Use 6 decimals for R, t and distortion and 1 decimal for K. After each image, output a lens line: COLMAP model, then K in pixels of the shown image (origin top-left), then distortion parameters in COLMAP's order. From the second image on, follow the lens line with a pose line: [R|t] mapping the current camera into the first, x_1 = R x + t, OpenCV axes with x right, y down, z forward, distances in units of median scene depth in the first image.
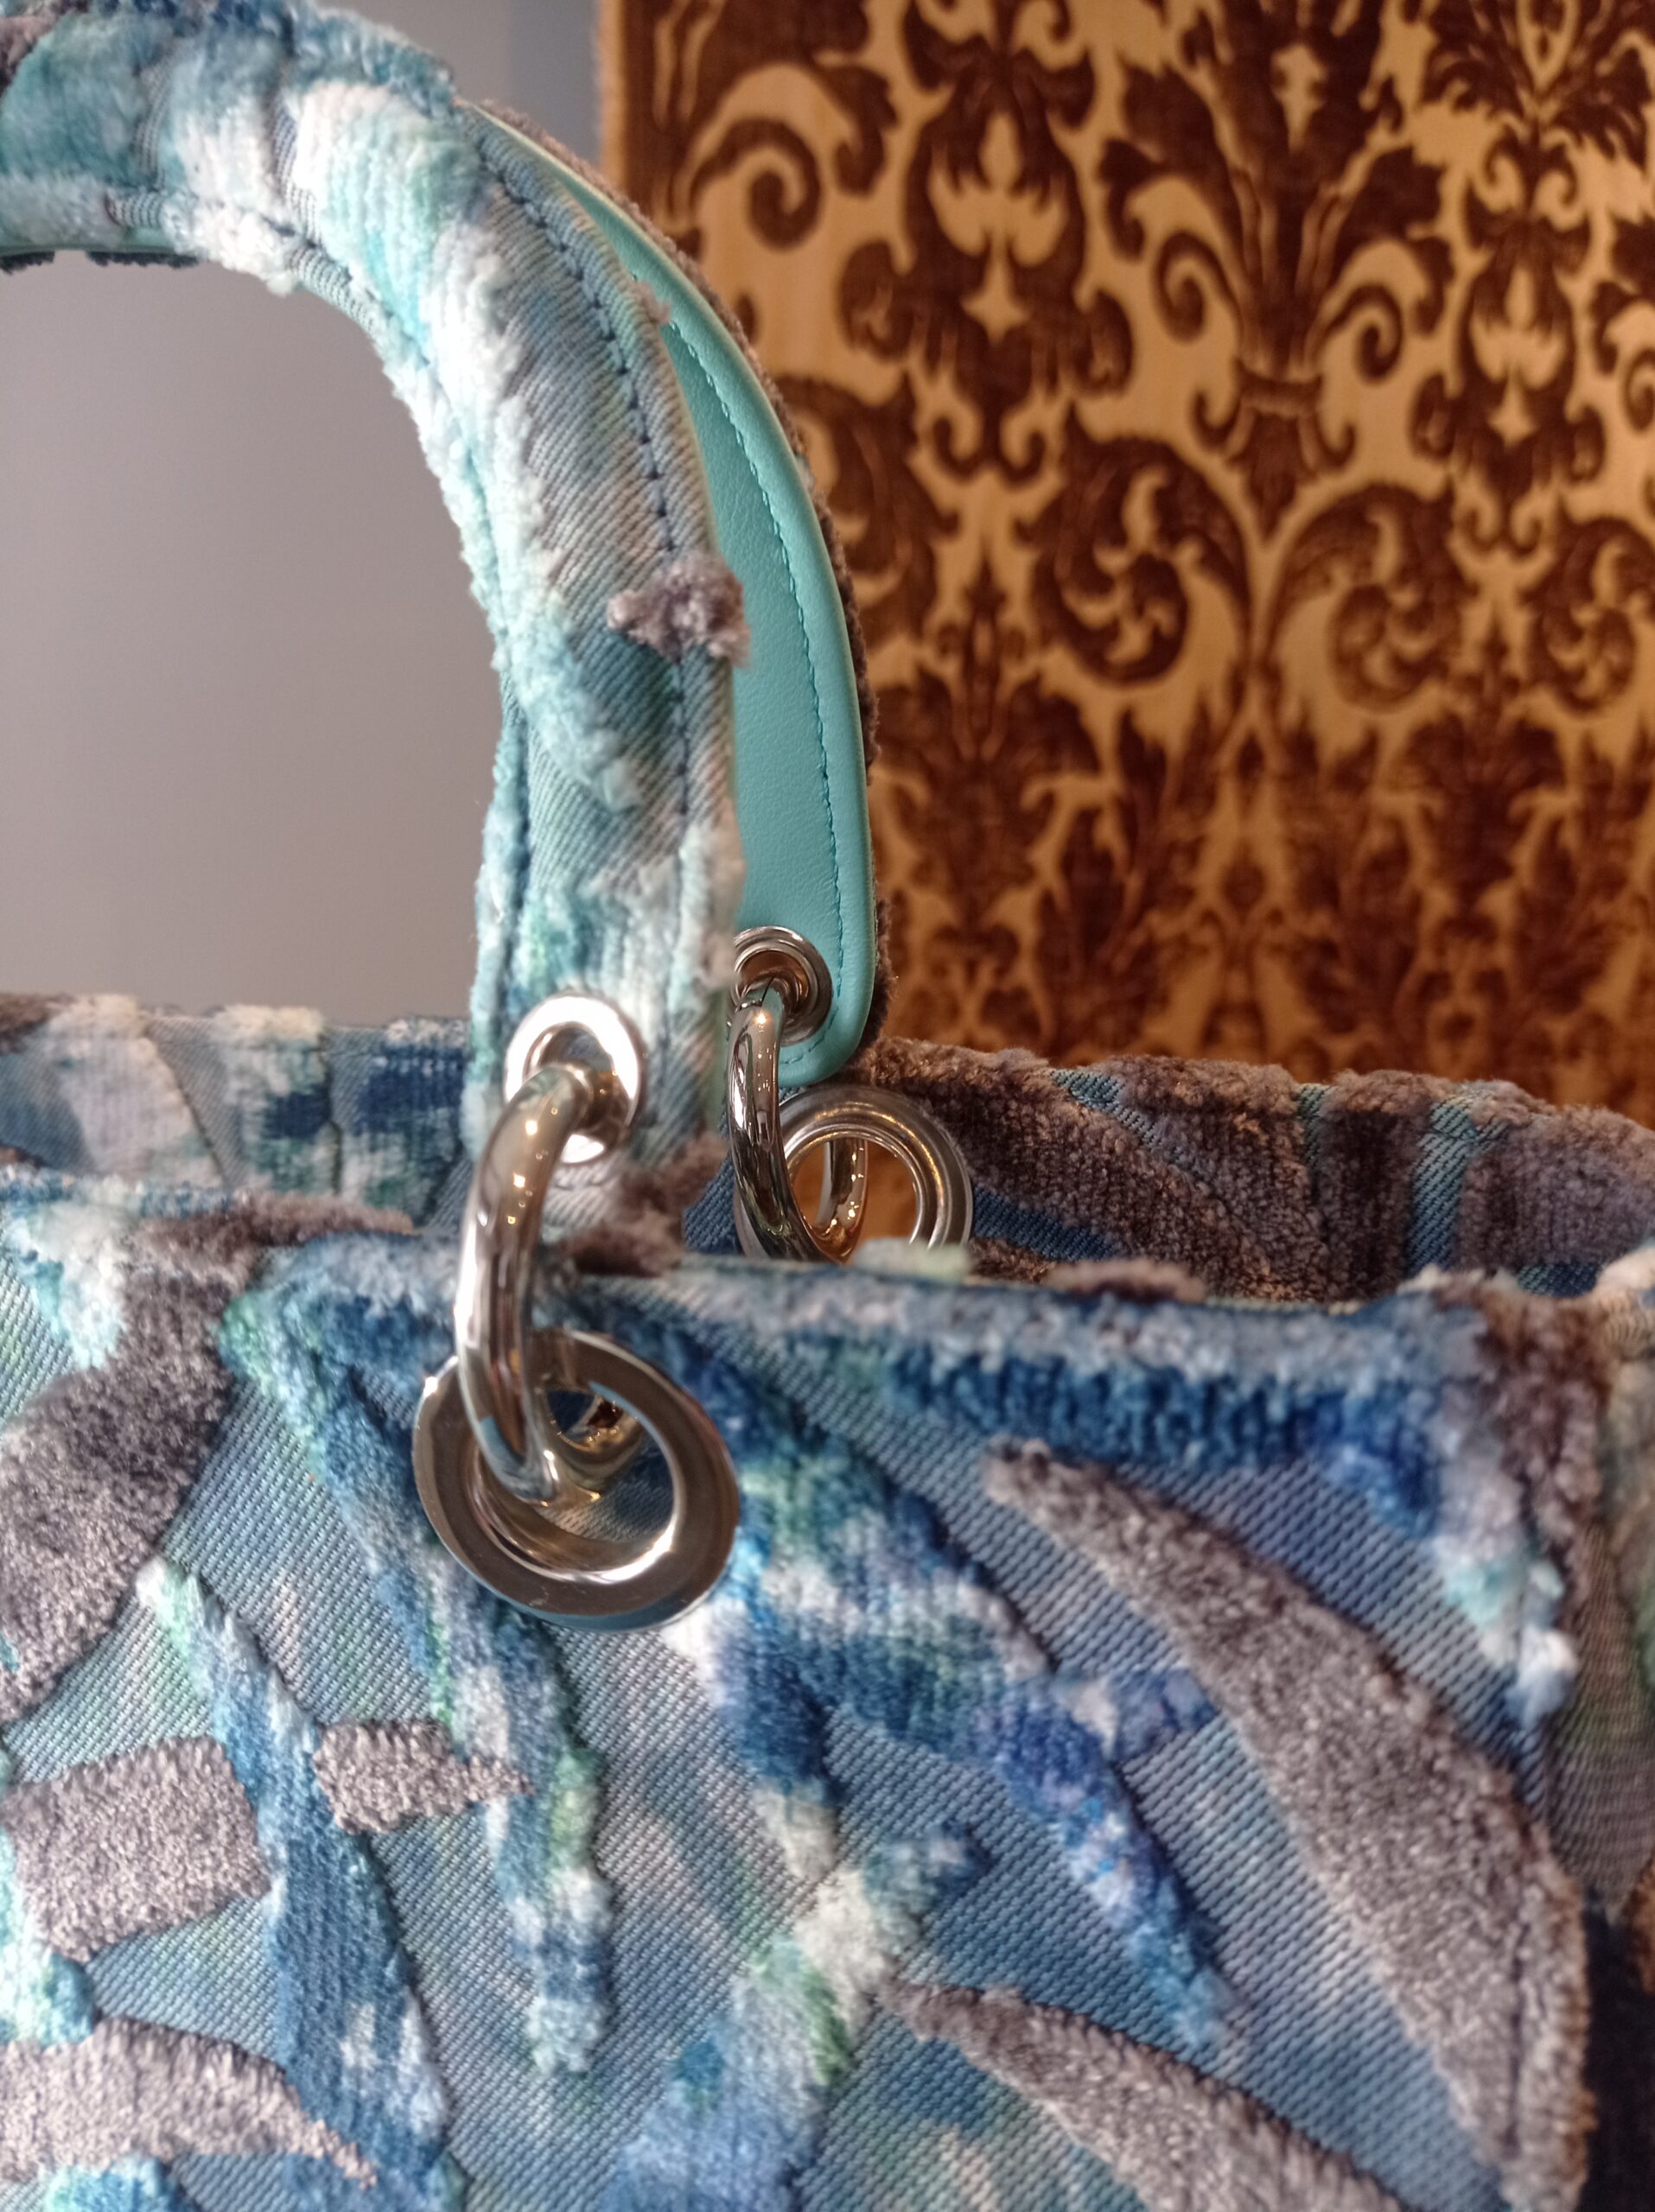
lens RADIAL K [[1793.3, 0, 844.7], [0, 1793.3, 1060.6], [0, 0, 1]] dist [-0.006205, -0.060209]
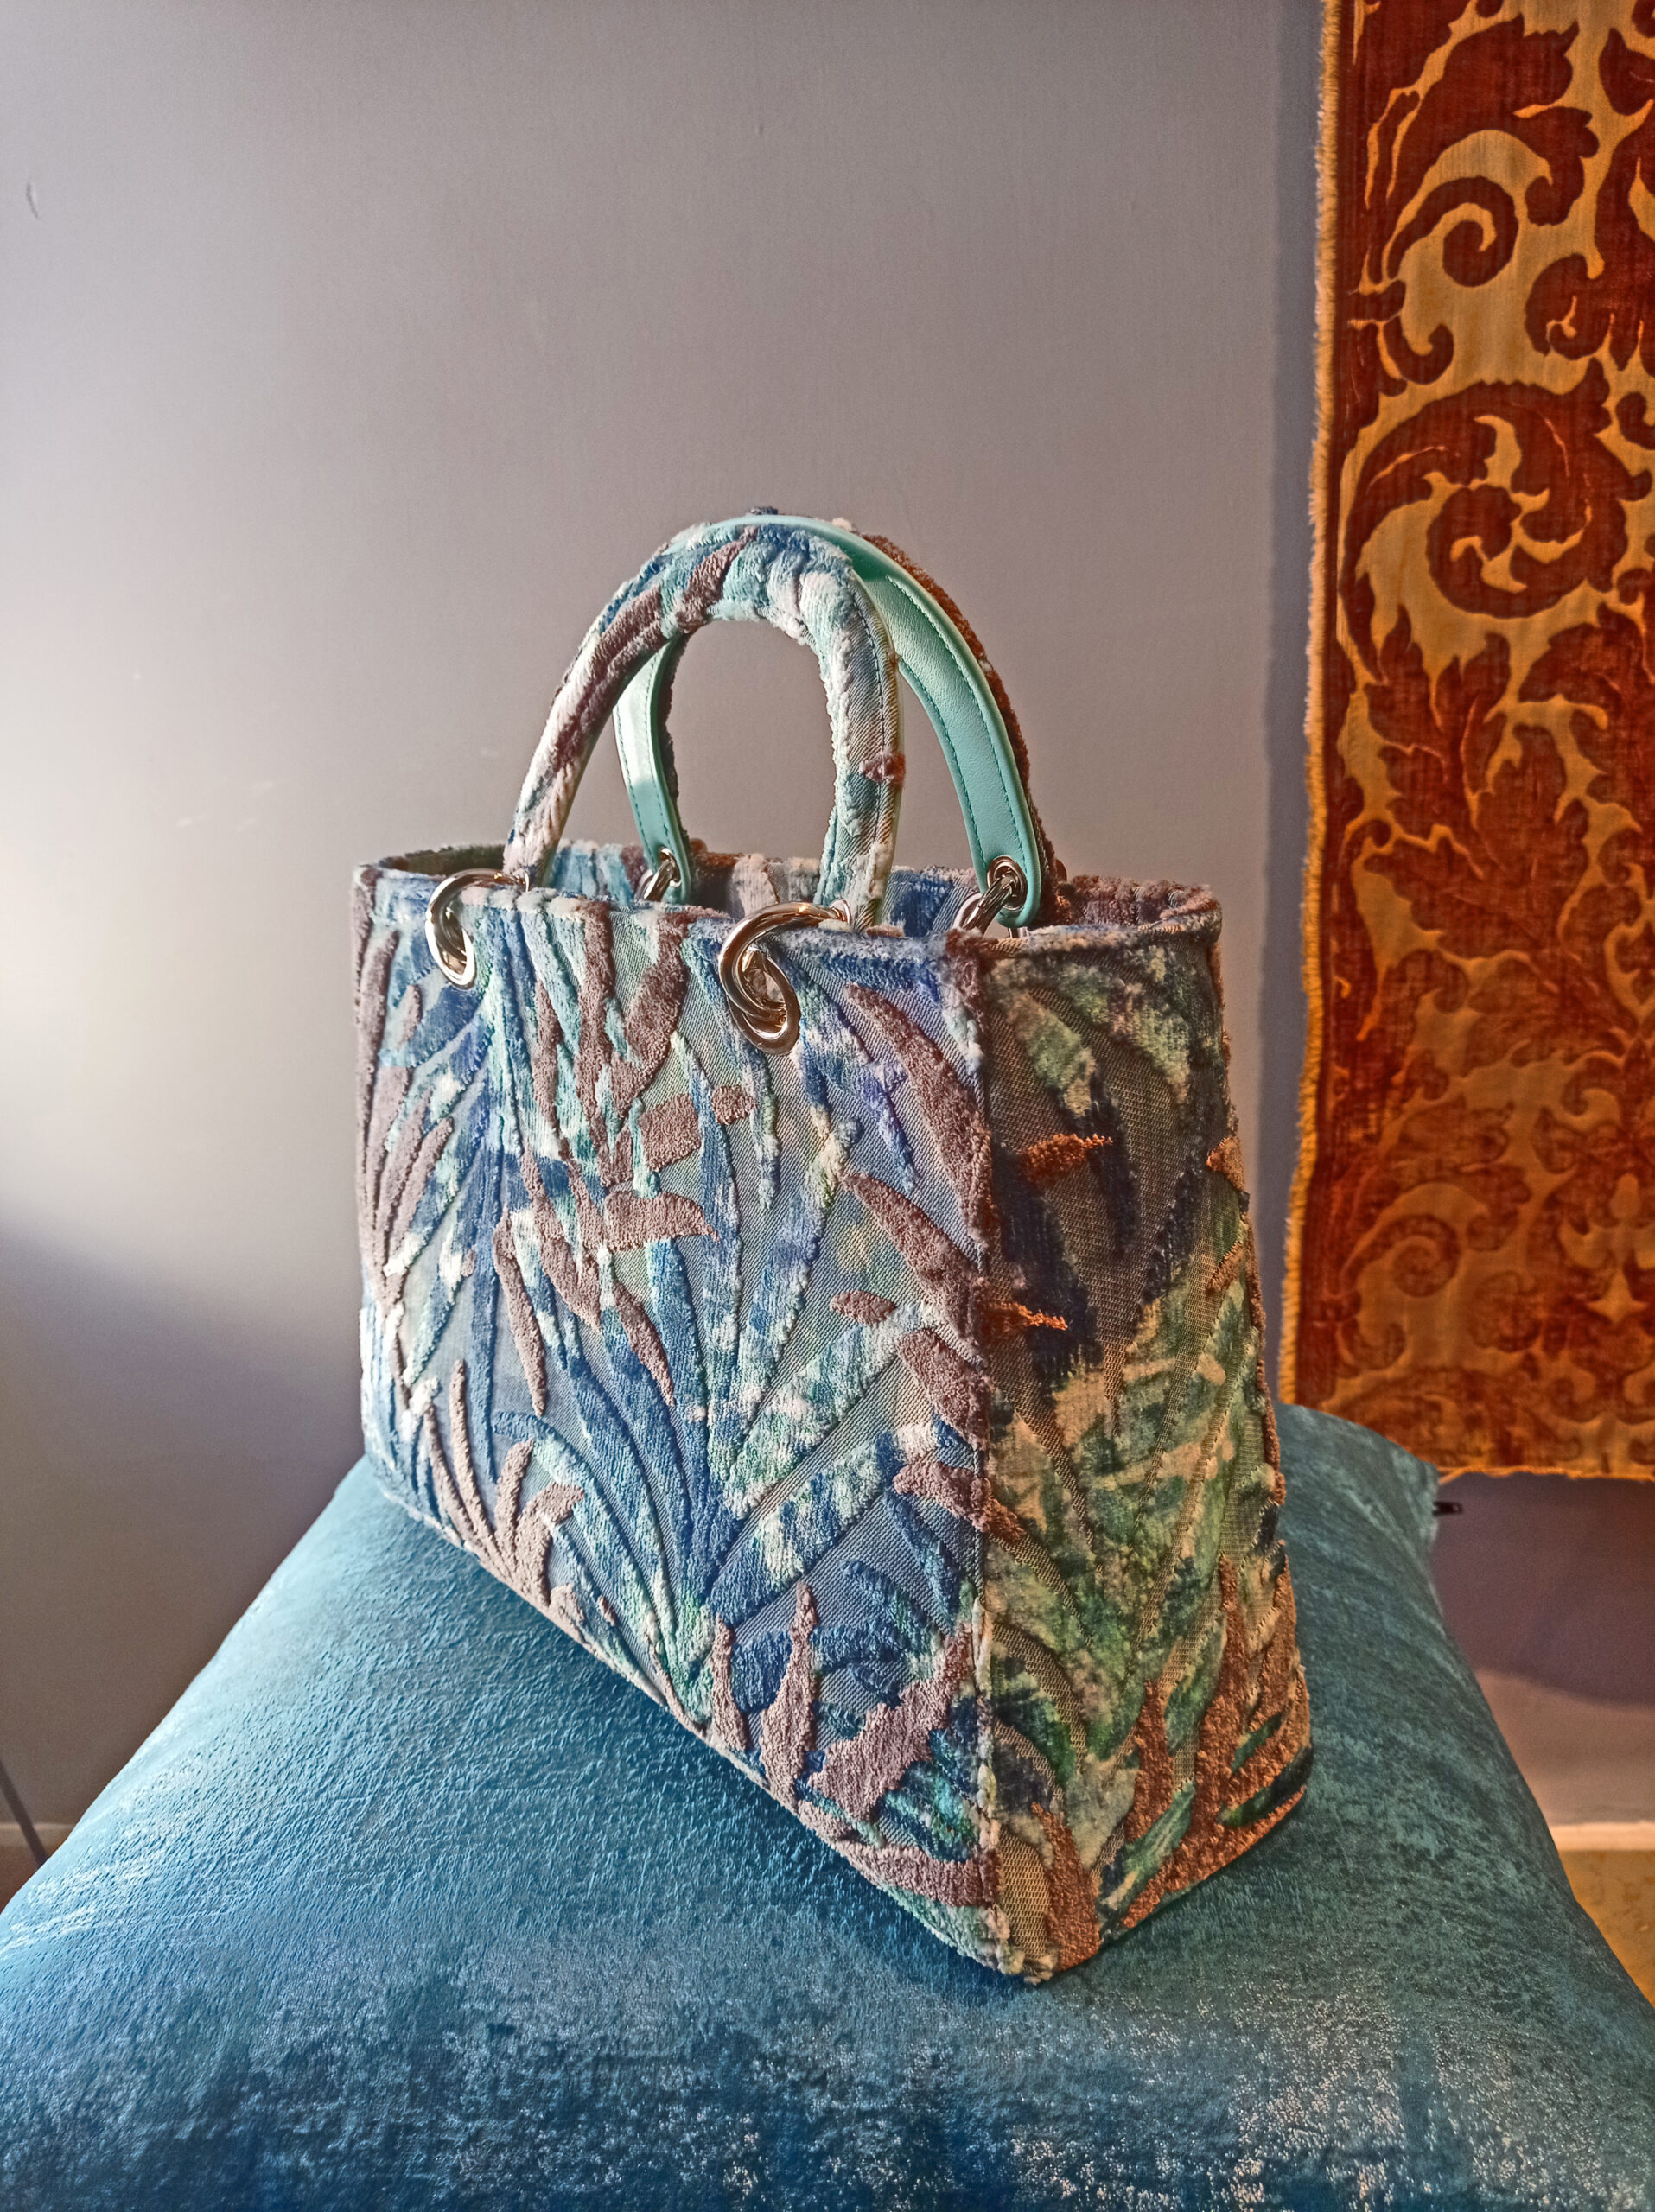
lens RADIAL K [[1793.3, 0, 822.0], [0, 1793.3, 1087.0], [0, 0, 1]] dist [-0.006205, -0.060209]
pose [[0.819066, 0.072394, -0.569113, 1.601157], [-0.038256, 0.996691, 0.071725, 0.148587], [0.572422, -0.036975, 0.819125, -1.392930]]
